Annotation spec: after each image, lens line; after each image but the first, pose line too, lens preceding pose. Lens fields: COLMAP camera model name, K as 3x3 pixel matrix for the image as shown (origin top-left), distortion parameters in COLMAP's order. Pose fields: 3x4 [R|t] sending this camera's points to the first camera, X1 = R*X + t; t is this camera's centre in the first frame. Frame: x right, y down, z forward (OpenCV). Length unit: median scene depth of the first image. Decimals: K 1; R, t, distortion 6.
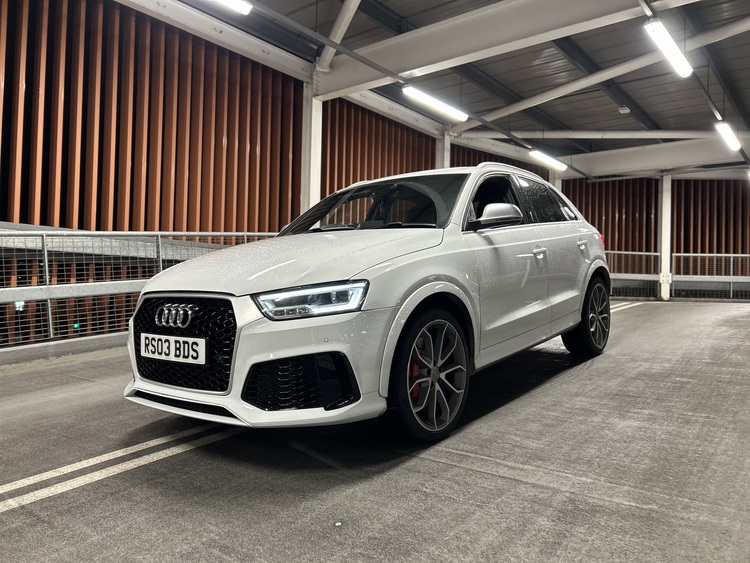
lens RADIAL K [[590.2, 0, 371.6], [0, 590.2, 281.5], [0, 0, 1]] dist [0.053933, -0.000627]
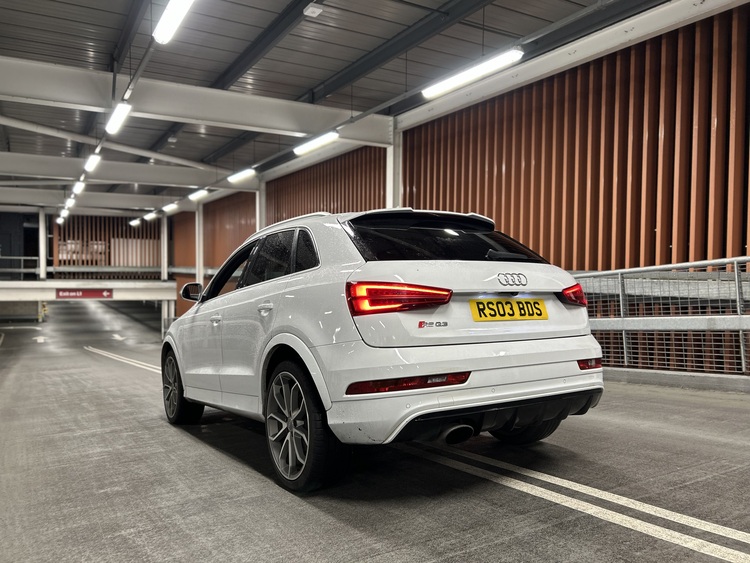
lens RADIAL K [[590.2, 0, 371.6], [0, 590.2, 281.5], [0, 0, 1]] dist [0.053933, -0.000627]
pose [[-0.358358, -0.002048, -0.933582, 0.667964], [0.016799, 0.999822, -0.008642, -0.059767], [0.933433, -0.018781, -0.358259, 0.936291]]
